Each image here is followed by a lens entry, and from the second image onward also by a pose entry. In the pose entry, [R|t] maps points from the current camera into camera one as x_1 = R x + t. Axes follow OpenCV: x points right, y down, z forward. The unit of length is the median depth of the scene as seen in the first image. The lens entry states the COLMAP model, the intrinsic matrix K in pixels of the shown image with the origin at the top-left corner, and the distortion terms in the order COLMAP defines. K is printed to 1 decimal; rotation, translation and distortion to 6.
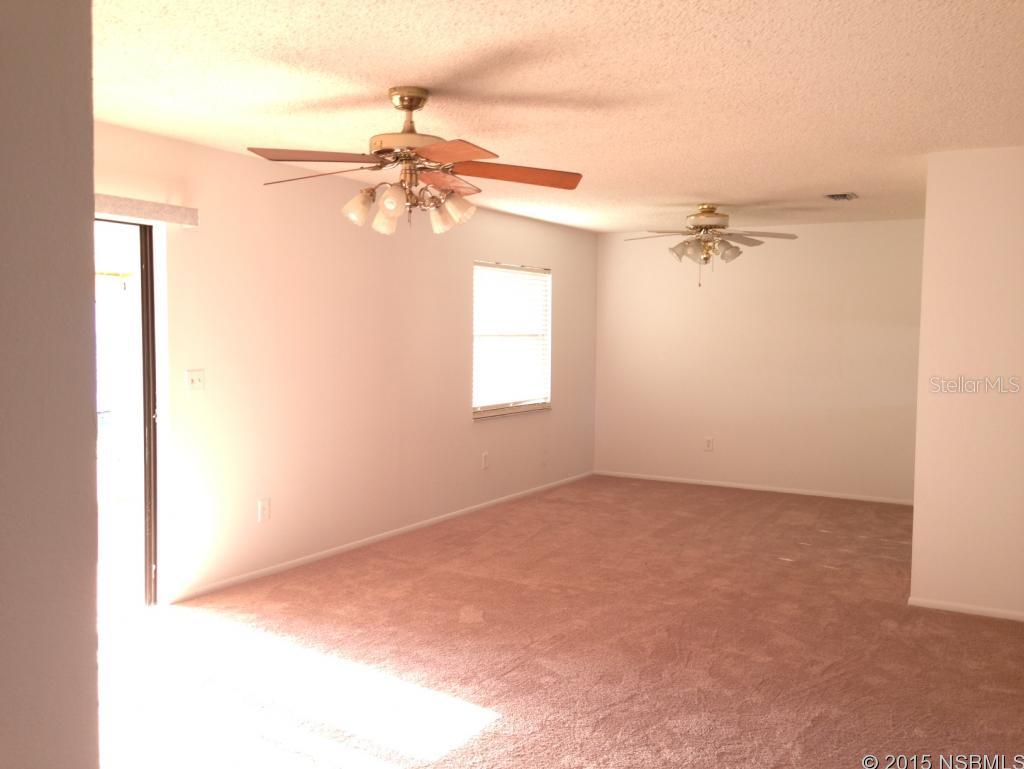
lens RADIAL K [[946.8, 0, 512.0], [0, 946.8, 384.5], [0, 0, 1]] dist [0.121864, -0.215077]
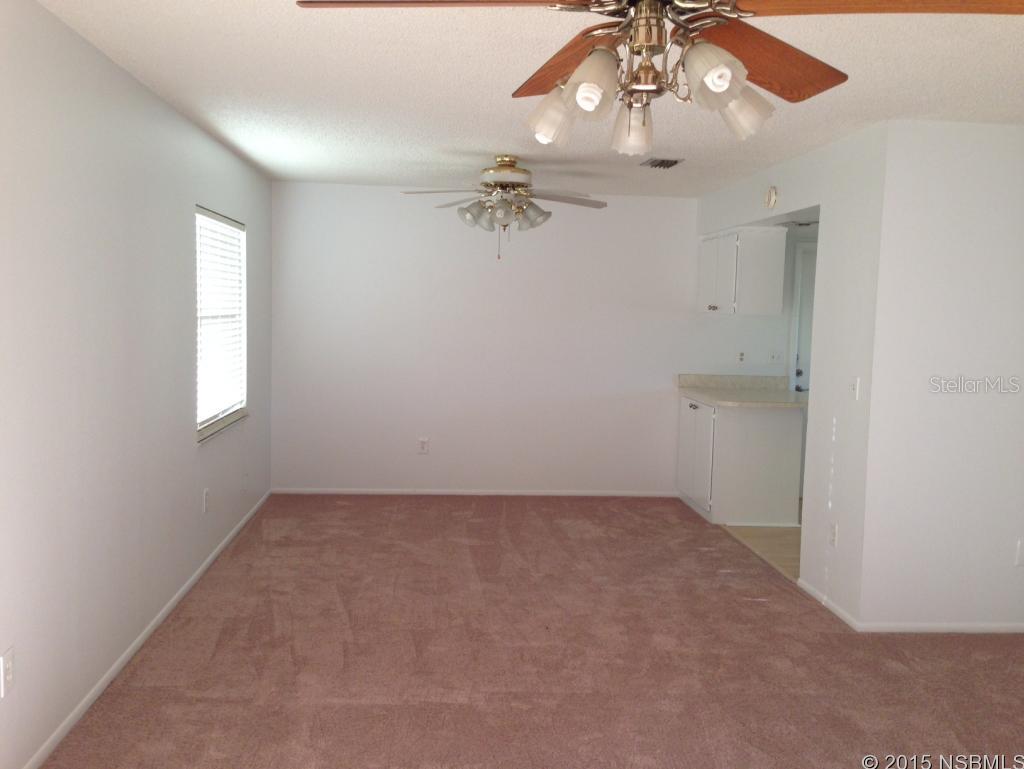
lens RADIAL K [[946.8, 0, 512.0], [0, 946.8, 384.5], [0, 0, 1]] dist [0.121864, -0.215077]
pose [[0.827641, -0.036429, 0.560074, -0.305836], [0.018381, 0.999115, 0.037822, -0.034037], [-0.560956, -0.021009, 0.827579, 0.410711]]
